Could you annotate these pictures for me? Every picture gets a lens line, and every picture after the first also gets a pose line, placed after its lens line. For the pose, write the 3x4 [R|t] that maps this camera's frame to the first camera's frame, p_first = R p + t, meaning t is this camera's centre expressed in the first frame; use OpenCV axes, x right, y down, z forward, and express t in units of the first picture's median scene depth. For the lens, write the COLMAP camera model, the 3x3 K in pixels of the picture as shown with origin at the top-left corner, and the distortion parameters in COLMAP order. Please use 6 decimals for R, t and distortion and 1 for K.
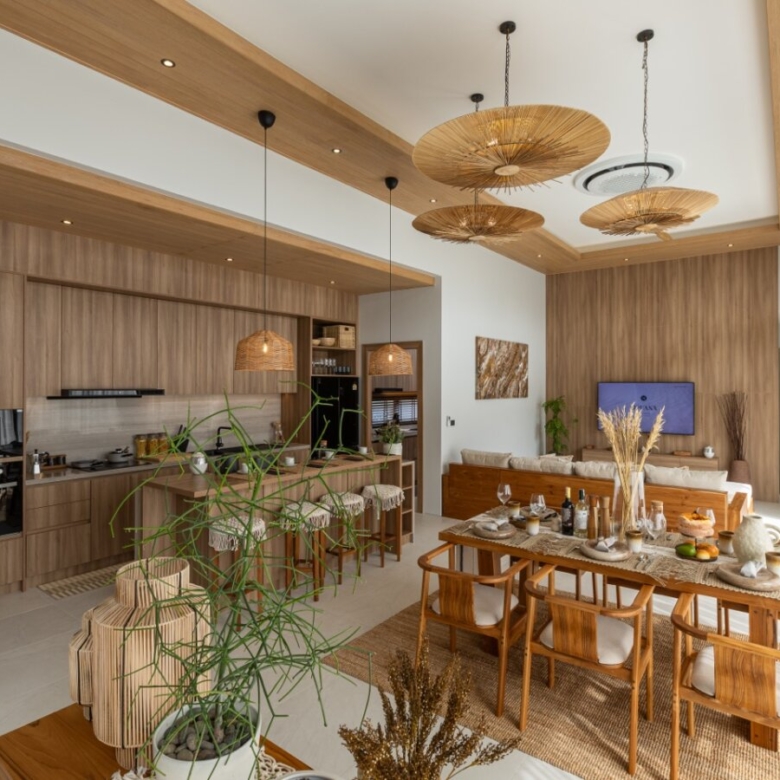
lens RADIAL K [[516.6, 0, 393.0], [0, 516.6, 383.3], [0, 0, 1]] dist [-0.017875, 0.006194]
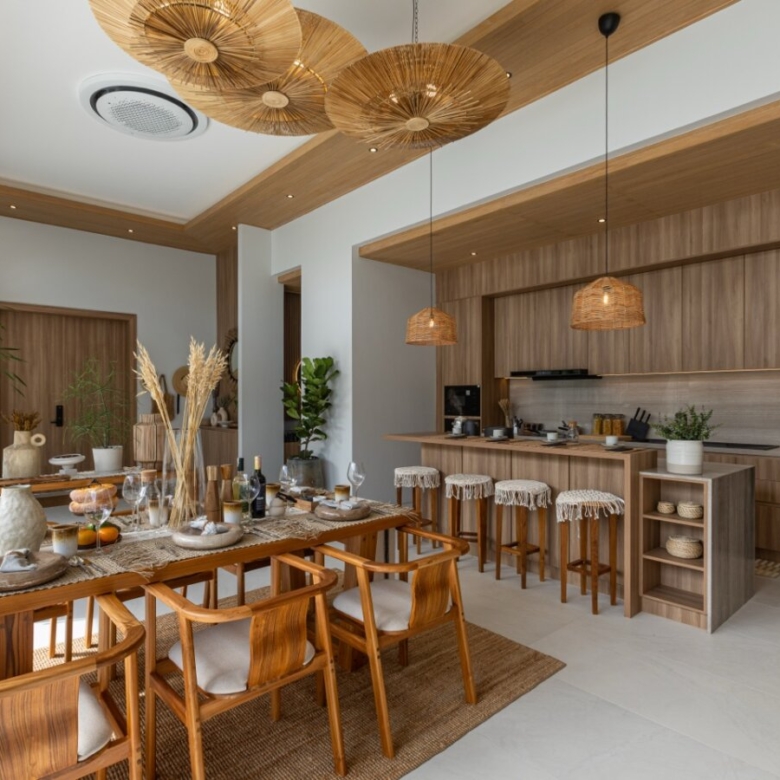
lens RADIAL K [[516.6, 0, 392.7], [0, 516.6, 394.0], [0, 0, 1]] dist [-0.017875, 0.006194]
pose [[-0.192168, -0.008068, -0.981329, 0.604465], [0.002100, 0.999961, -0.008632, 0.066323], [0.981360, -0.003719, -0.192144, 0.776141]]
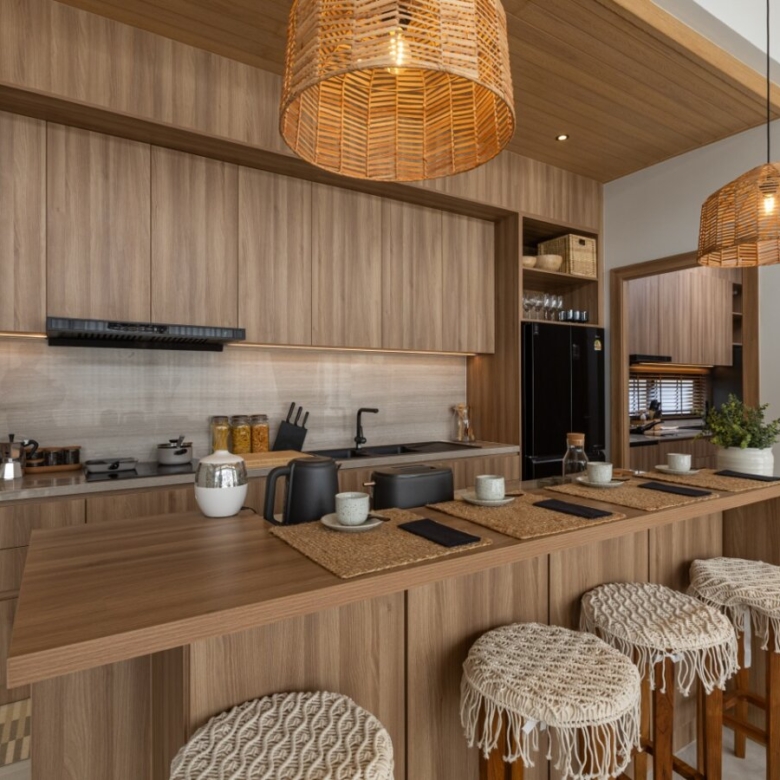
lens RADIAL K [[516.6, 0, 392.2], [0, 516.6, 387.4], [0, 0, 1]] dist [-0.017875, 0.006194]
pose [[0.935713, -0.004456, -0.352734, -0.112268], [0.004571, 0.999989, -0.000507, 0.067771], [0.352732, -0.001138, 0.935724, 0.527520]]
